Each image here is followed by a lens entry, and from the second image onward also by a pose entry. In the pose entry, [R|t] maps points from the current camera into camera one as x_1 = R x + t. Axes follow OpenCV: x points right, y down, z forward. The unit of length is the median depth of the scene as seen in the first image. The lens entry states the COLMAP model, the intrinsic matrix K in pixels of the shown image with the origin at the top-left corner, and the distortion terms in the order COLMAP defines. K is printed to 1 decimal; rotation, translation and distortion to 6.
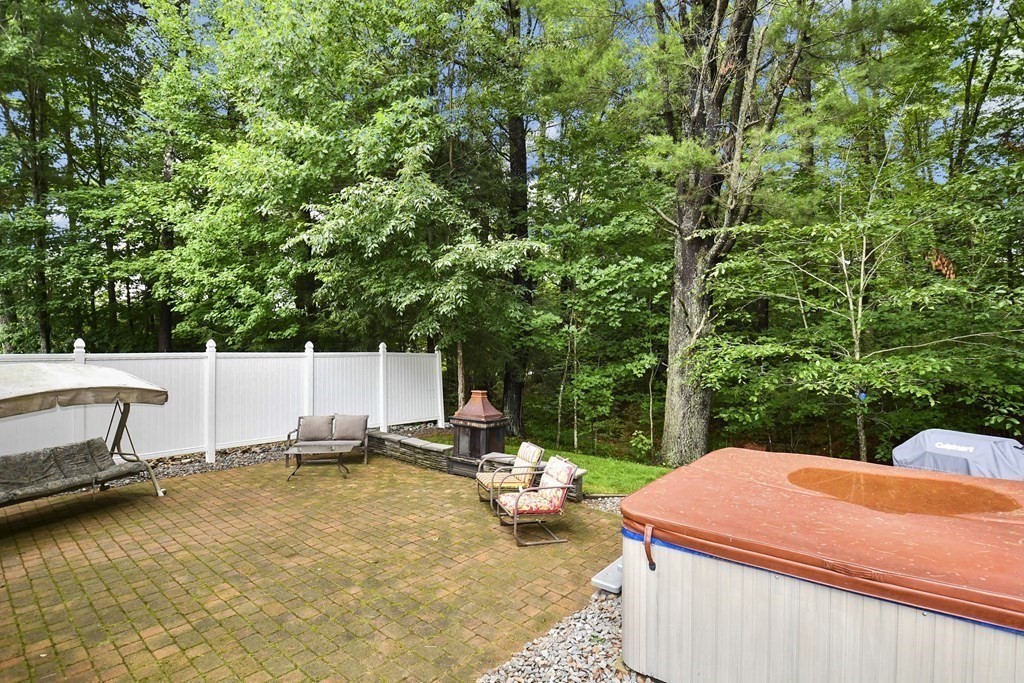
lens RADIAL K [[442.6, 0, 505.6], [0, 442.6, 355.5], [0, 0, 1]] dist [0.029571, -0.018530]
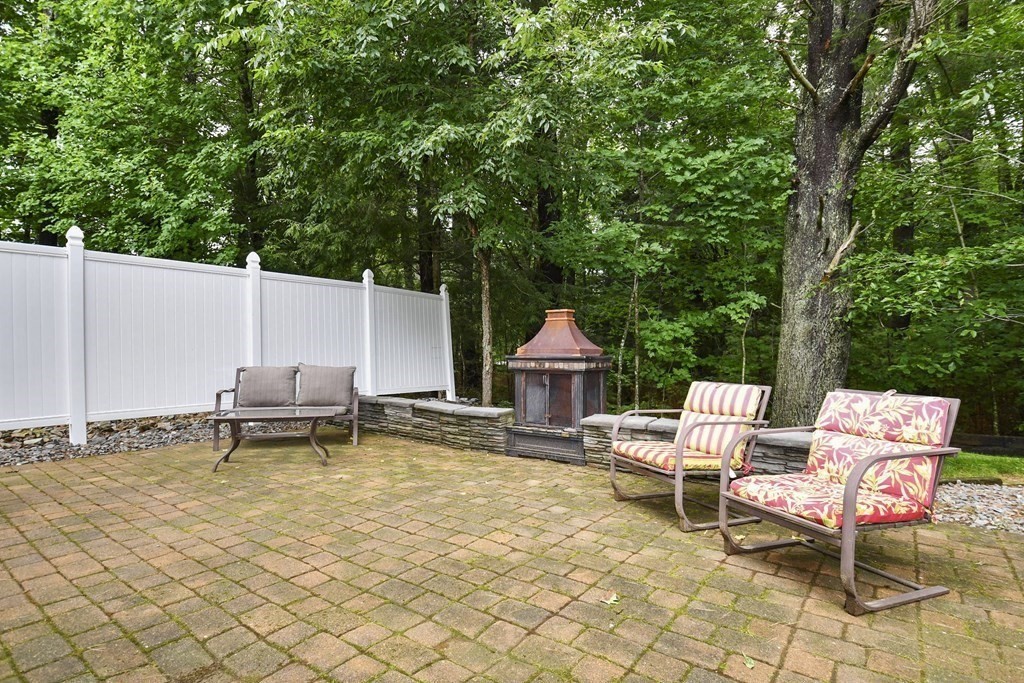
lens RADIAL K [[499.1, 0, 511.7], [0, 499.1, 357.2], [0, 0, 1]] dist [0.025041, -0.027571]
pose [[0.998459, -0.007142, 0.055027, -0.155046], [0.005685, 0.999631, 0.026580, 0.120990], [-0.055196, -0.026226, 0.998131, 0.357741]]
